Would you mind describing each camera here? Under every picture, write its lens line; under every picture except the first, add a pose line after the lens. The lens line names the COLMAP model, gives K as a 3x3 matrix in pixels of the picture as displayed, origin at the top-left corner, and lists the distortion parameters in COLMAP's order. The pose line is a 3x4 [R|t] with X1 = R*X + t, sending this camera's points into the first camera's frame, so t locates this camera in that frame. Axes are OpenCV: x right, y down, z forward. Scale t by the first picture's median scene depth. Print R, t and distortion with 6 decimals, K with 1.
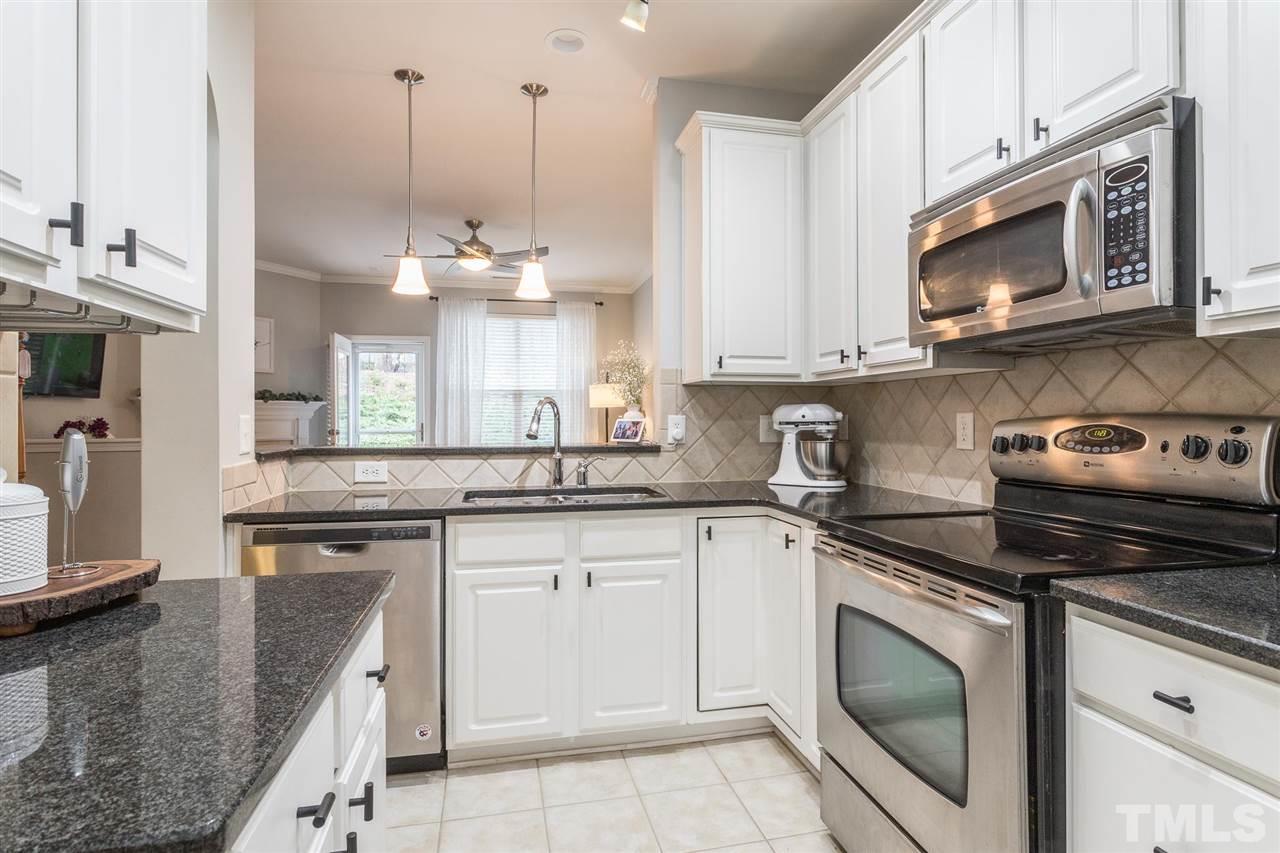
lens RADIAL K [[688.7, 0, 639.7], [0, 688.7, 418.6], [0, 0, 1]] dist [-0.003776, -0.000331]
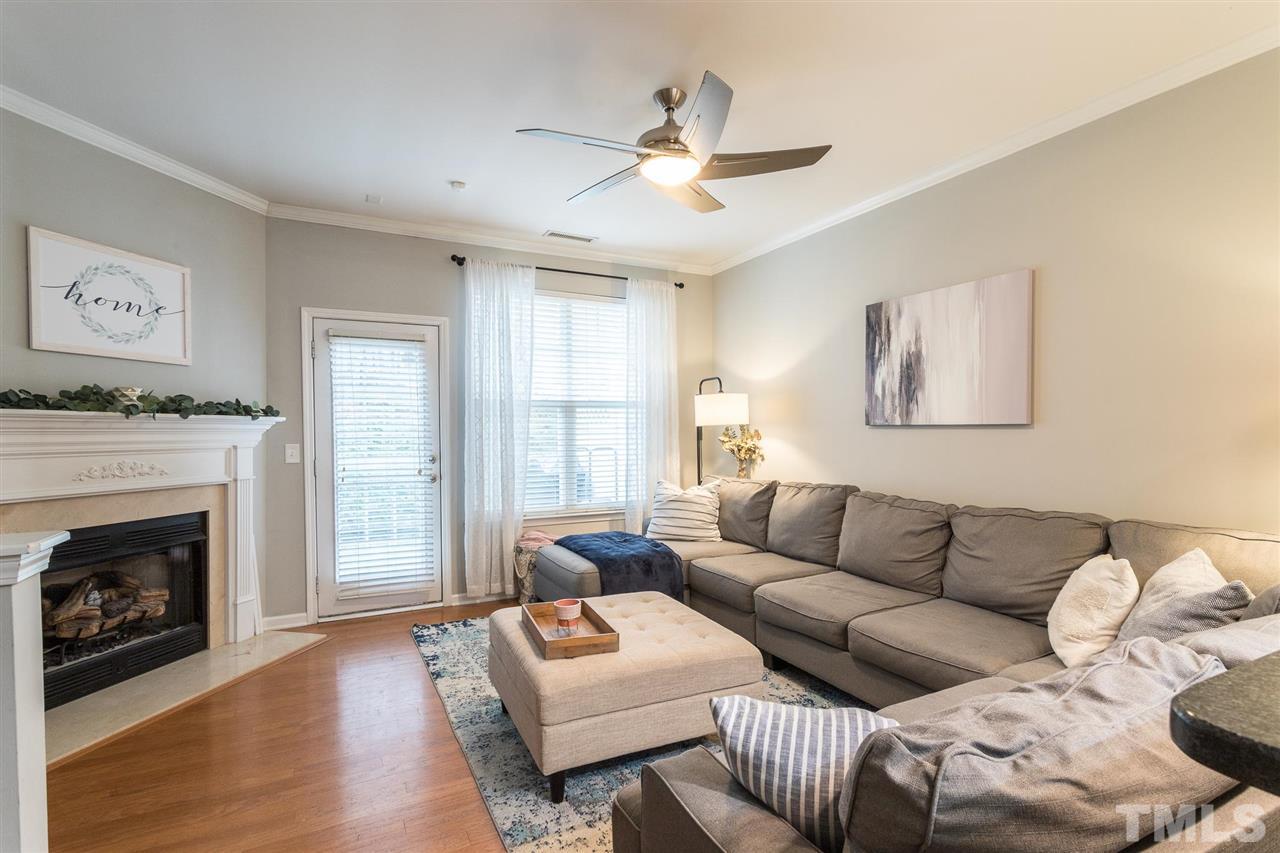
lens RADIAL K [[622.7, 0, 643.0], [0, 622.7, 432.1], [0, 0, 1]] dist [0.003716, 0.000303]
pose [[0.962625, -0.002459, 0.270826, -0.294250], [0.001052, 0.999985, 0.005342, -0.013661], [-0.270836, -0.004857, 0.962613, 0.388272]]
